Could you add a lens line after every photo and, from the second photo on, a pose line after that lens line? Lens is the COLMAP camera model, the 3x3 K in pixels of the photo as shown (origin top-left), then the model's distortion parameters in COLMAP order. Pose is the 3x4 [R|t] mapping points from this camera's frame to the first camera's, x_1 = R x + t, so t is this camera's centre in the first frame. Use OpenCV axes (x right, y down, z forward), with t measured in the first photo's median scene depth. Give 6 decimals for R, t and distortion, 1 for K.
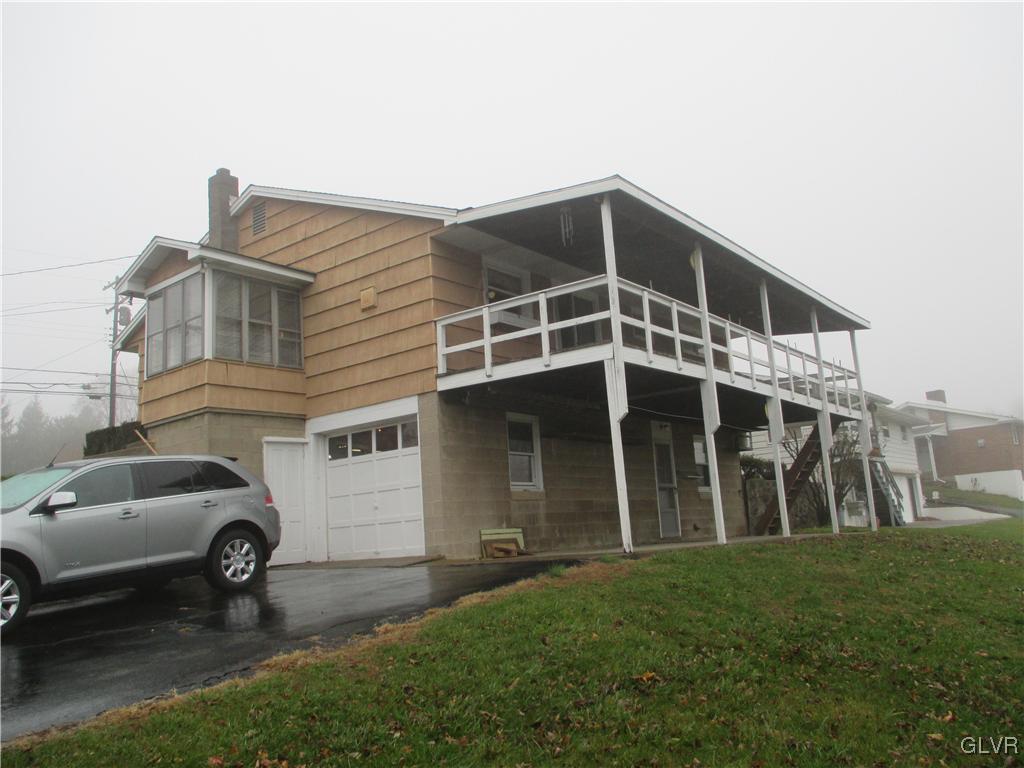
lens RADIAL K [[862.8, 0, 512.0], [0, 862.8, 384.0], [0, 0, 1]] dist [-0.031203, -0.003760]
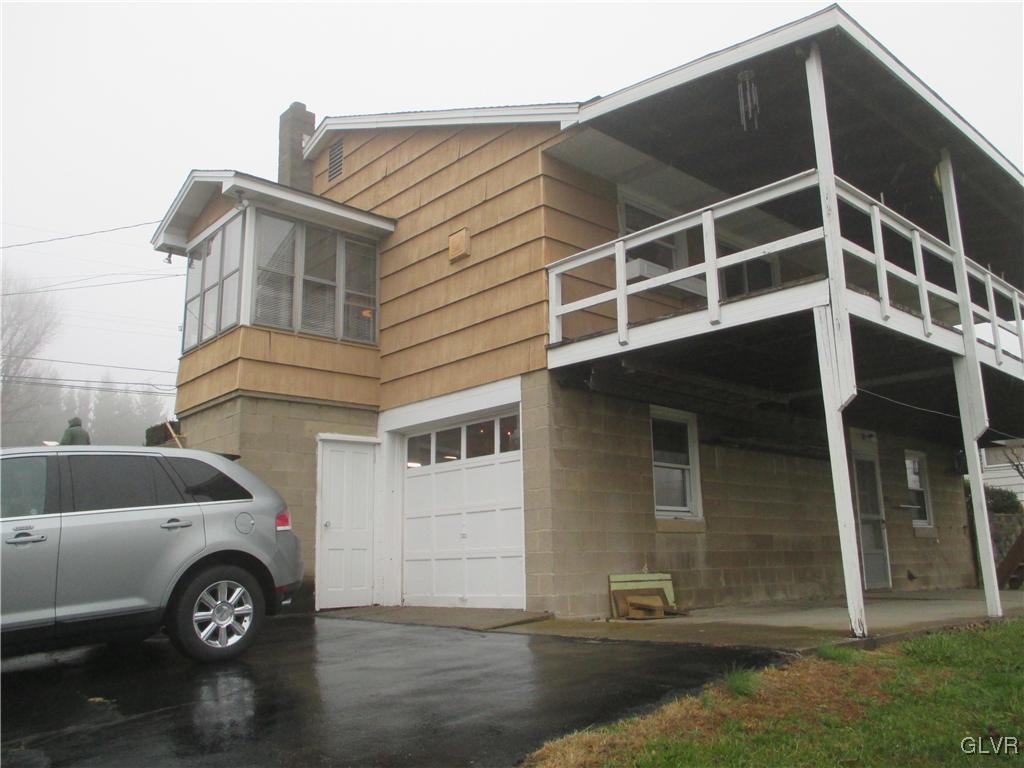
lens RADIAL K [[819.3, 0, 512.0], [0, 819.3, 384.0], [0, 0, 1]] dist [-0.041486, -0.000732]
pose [[0.984033, 0.009552, -0.177732, 0.000823], [-0.014741, 0.999502, -0.027901, 0.036807], [0.177377, 0.030076, 0.983683, 0.338712]]
